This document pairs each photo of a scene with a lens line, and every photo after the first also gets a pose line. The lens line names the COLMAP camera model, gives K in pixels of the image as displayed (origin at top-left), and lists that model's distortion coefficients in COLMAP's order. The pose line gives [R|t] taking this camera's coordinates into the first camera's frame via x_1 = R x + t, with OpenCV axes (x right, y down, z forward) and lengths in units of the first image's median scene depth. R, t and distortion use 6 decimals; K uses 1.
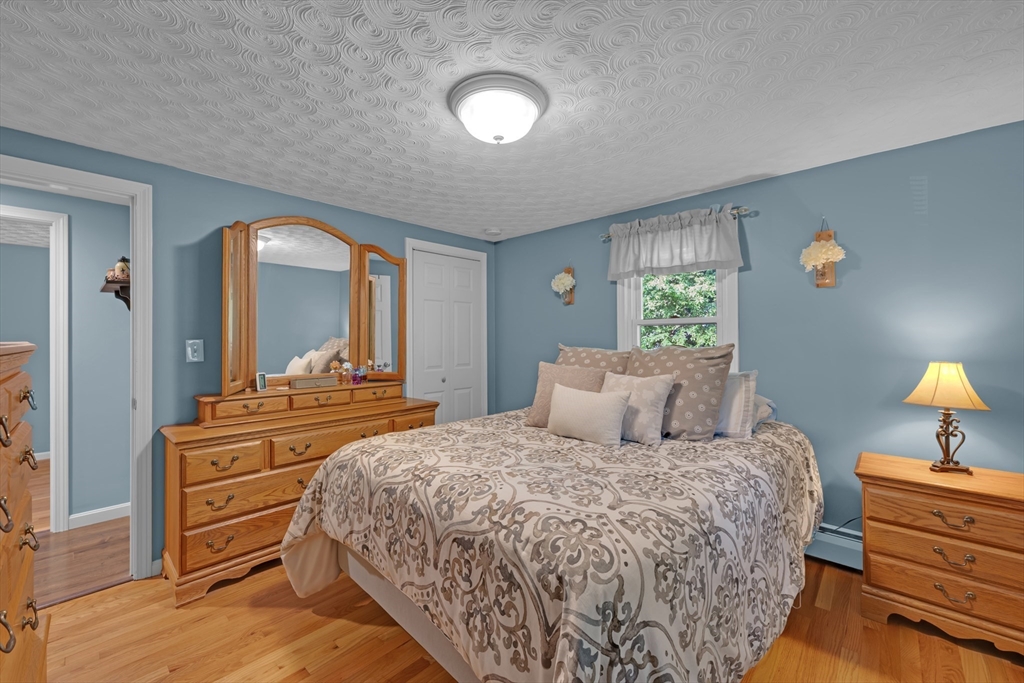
lens RADIAL K [[421.2, 0, 502.8], [0, 421.2, 341.0], [0, 0, 1]] dist [-0.001019, -0.000015]
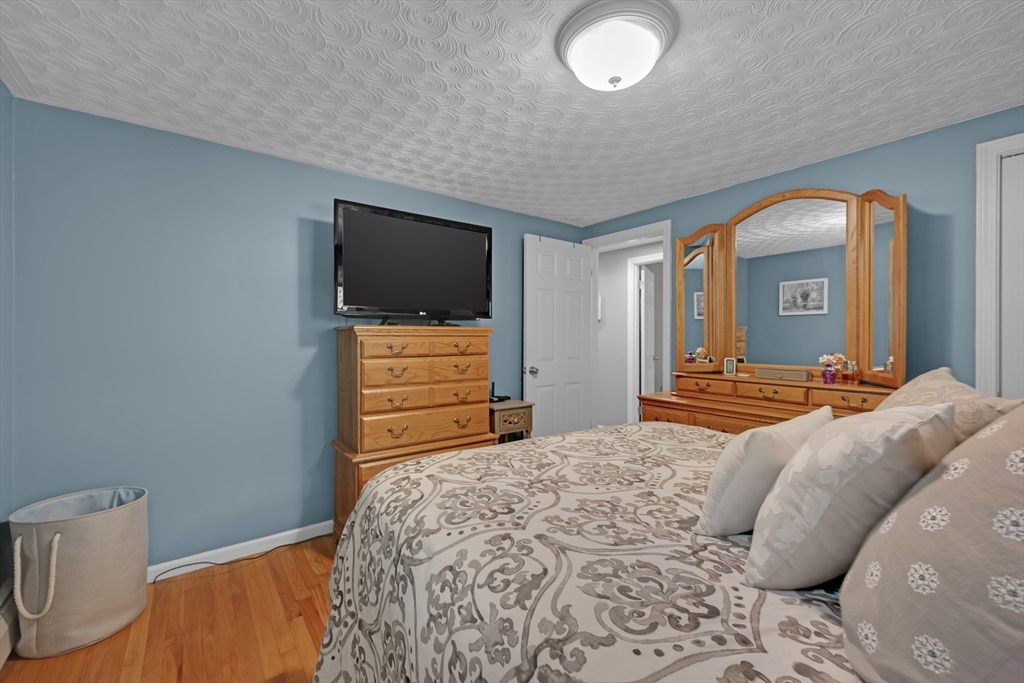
lens RADIAL K [[426.5, 0, 512.0], [0, 426.5, 341.5], [0, 0, 1]] dist [0.003849, 0.000358]
pose [[-0.127579, 0.024027, -0.991537, 0.901788], [0.003930, 0.999711, 0.023719, 0.007093], [0.991821, -0.000870, -0.127637, 0.899577]]
